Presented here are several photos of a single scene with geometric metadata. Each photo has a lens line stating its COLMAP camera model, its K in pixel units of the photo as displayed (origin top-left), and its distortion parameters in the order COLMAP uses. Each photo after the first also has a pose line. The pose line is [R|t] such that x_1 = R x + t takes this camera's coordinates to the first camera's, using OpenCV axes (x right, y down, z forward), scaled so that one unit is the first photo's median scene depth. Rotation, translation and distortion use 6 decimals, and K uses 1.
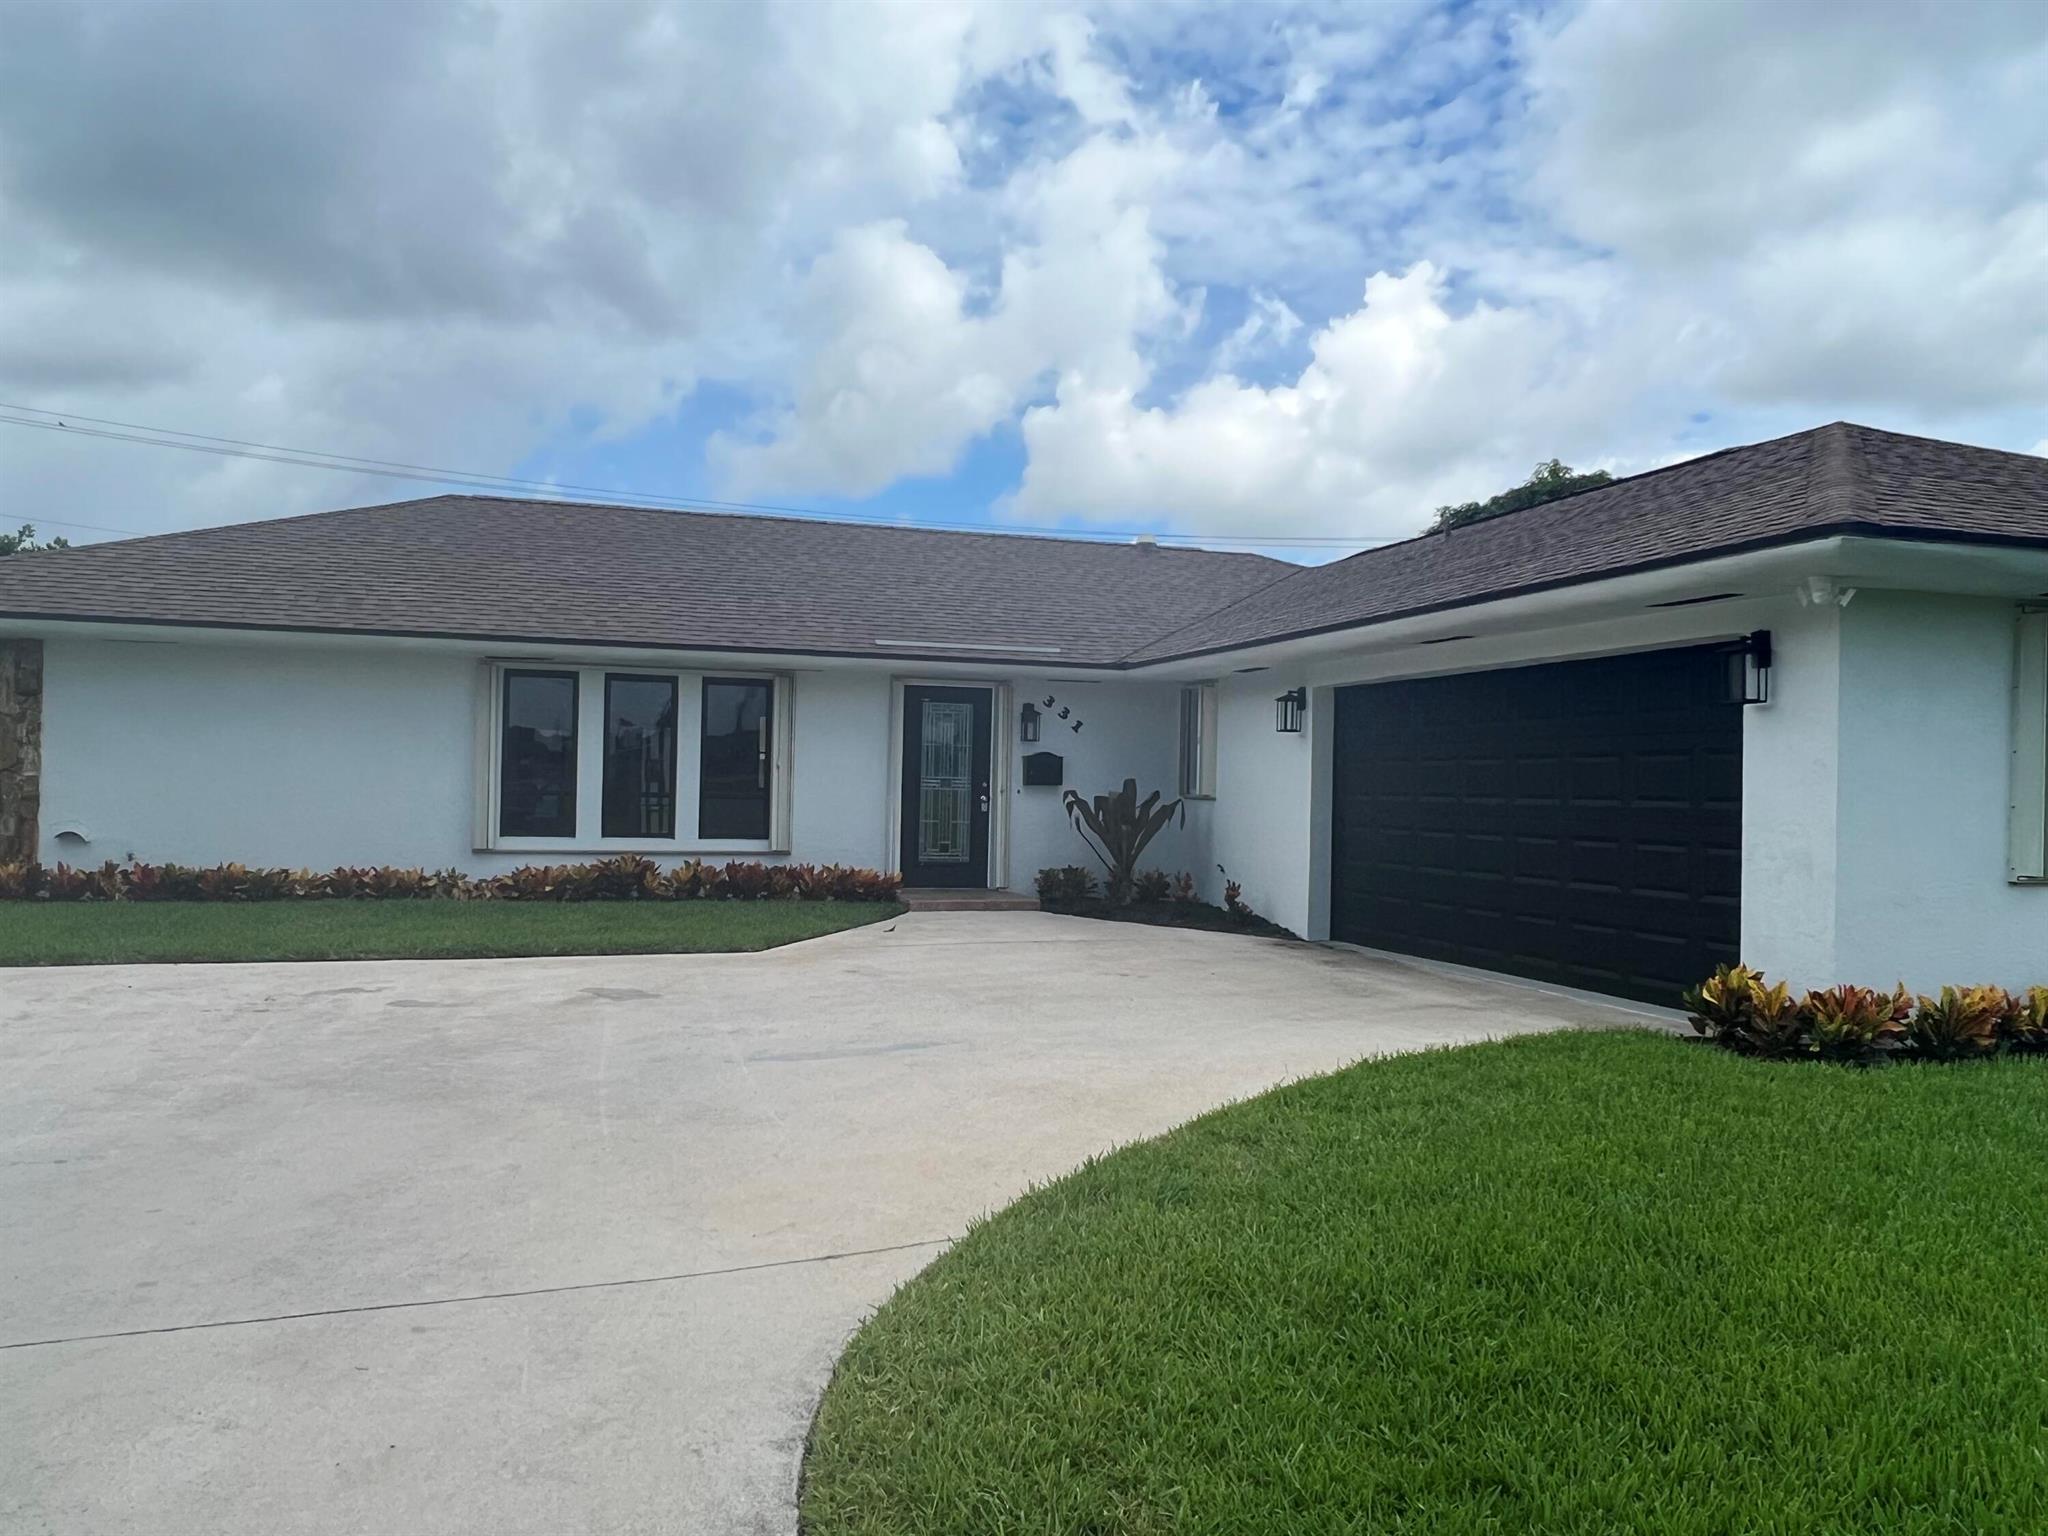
lens RADIAL K [[1526.3, 0, 1024.2], [0, 1526.3, 777.9], [0, 0, 1]] dist [0.048304, 0.000104]
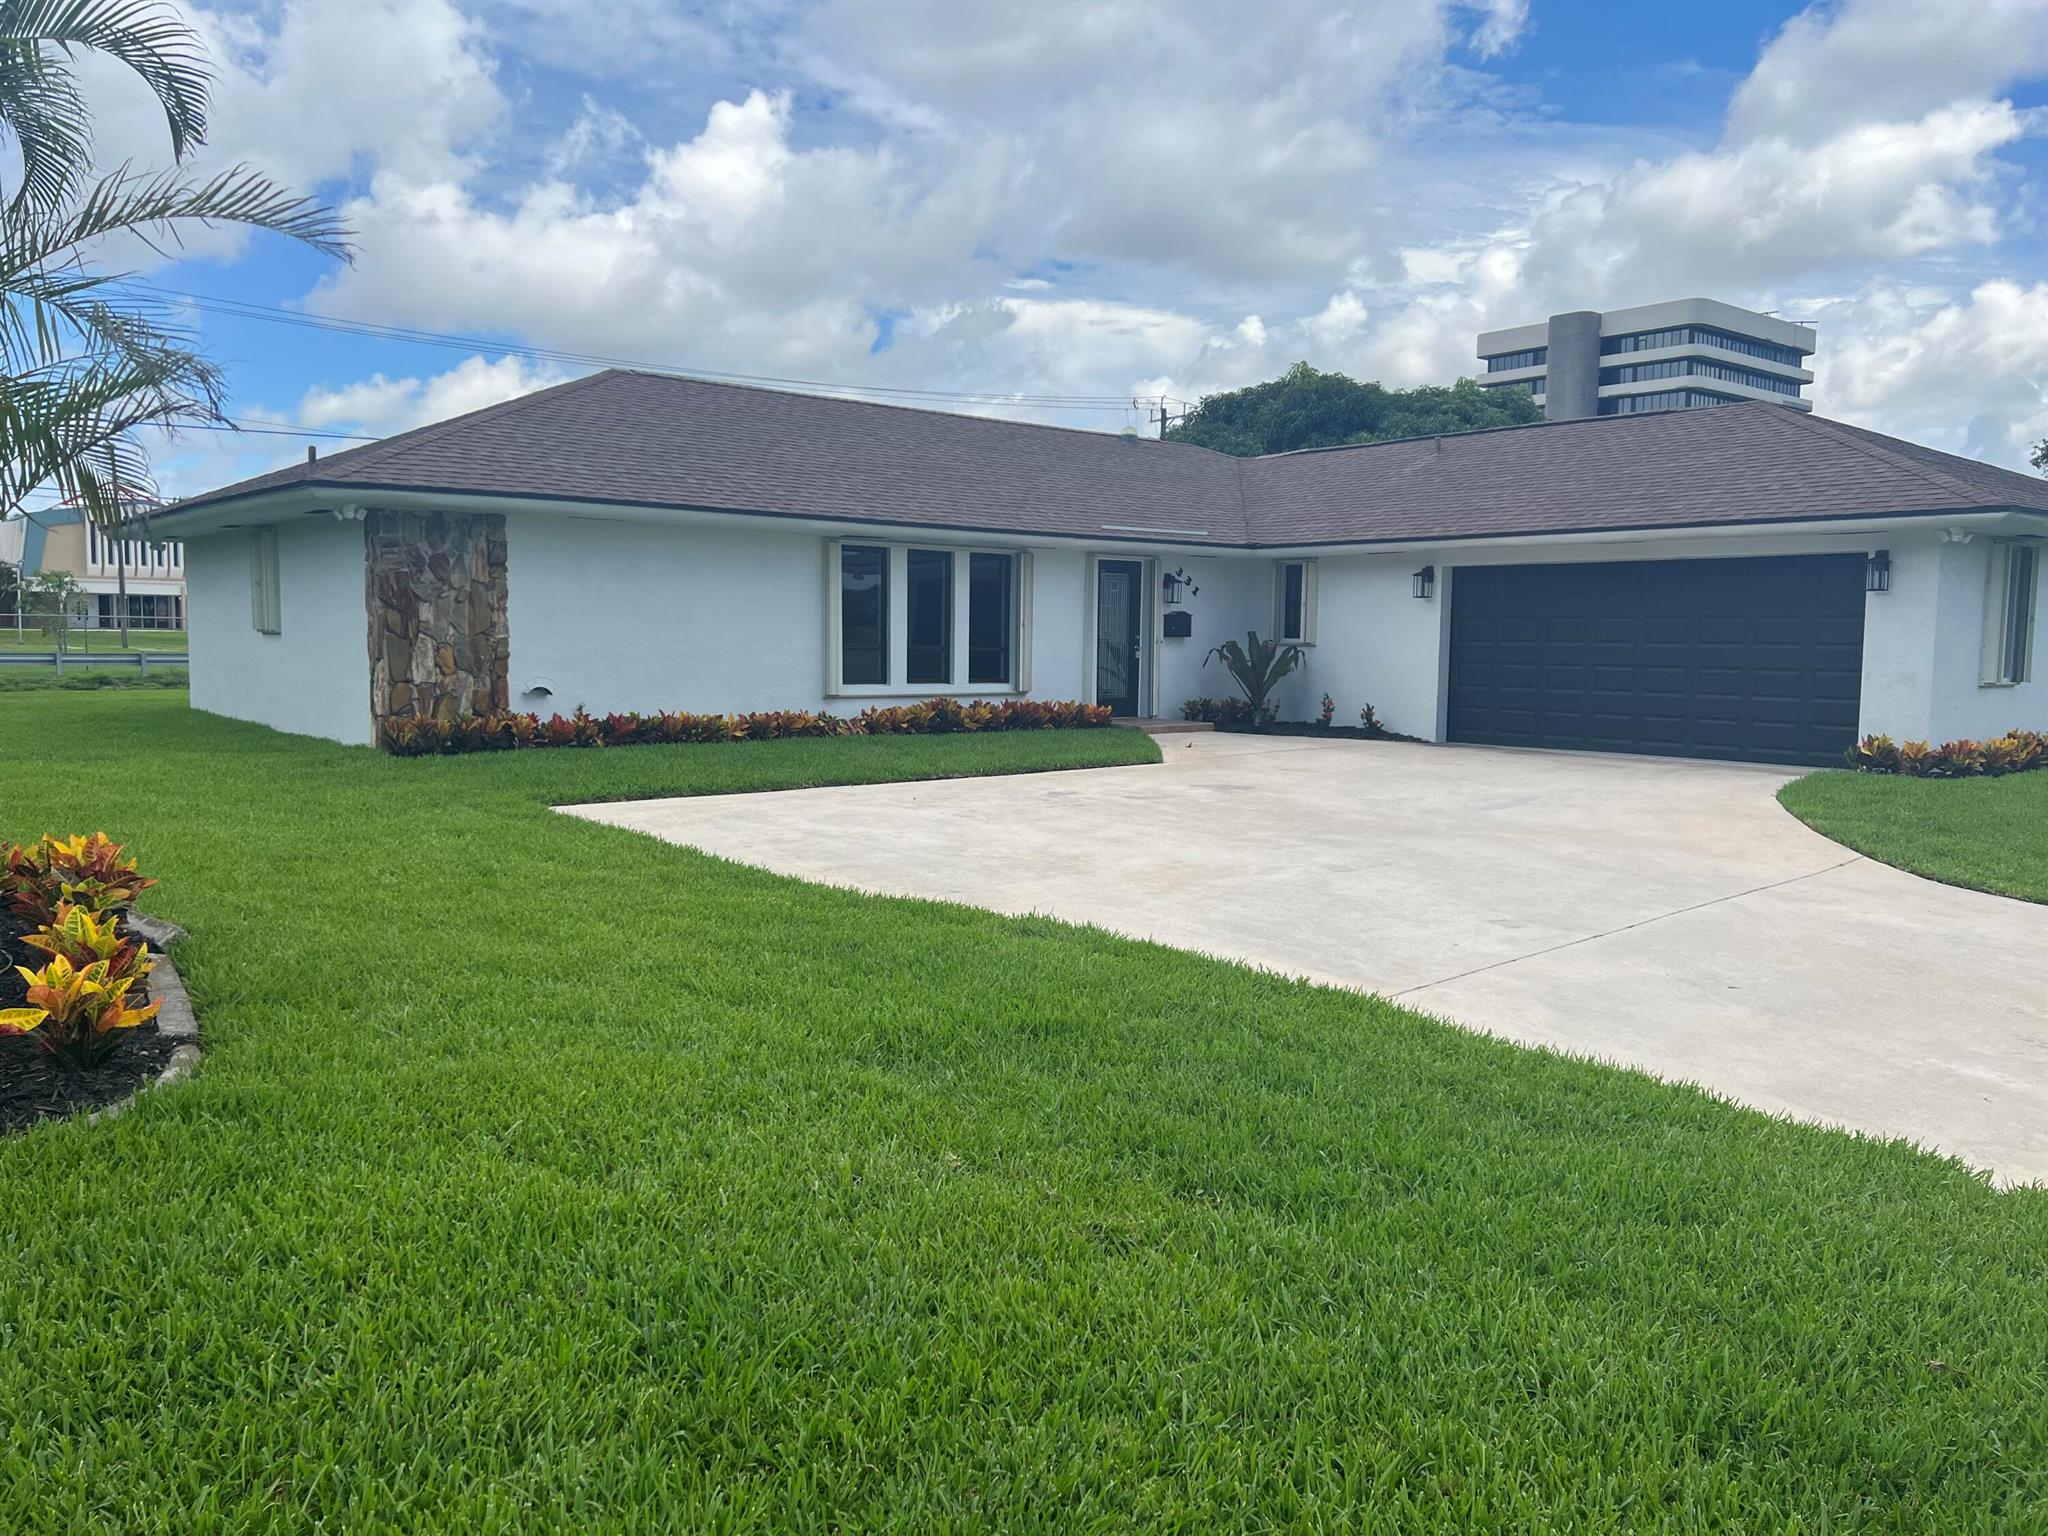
lens RADIAL K [[1535.1, 0, 1017.9], [0, 1535.1, 760.7], [0, 0, 1]] dist [0.048936, -0.052297]
pose [[0.916079, -0.041889, 0.398805, -0.689934], [0.004522, 0.995545, 0.094181, -0.015125], [-0.400973, -0.084474, 0.912187, -0.159903]]
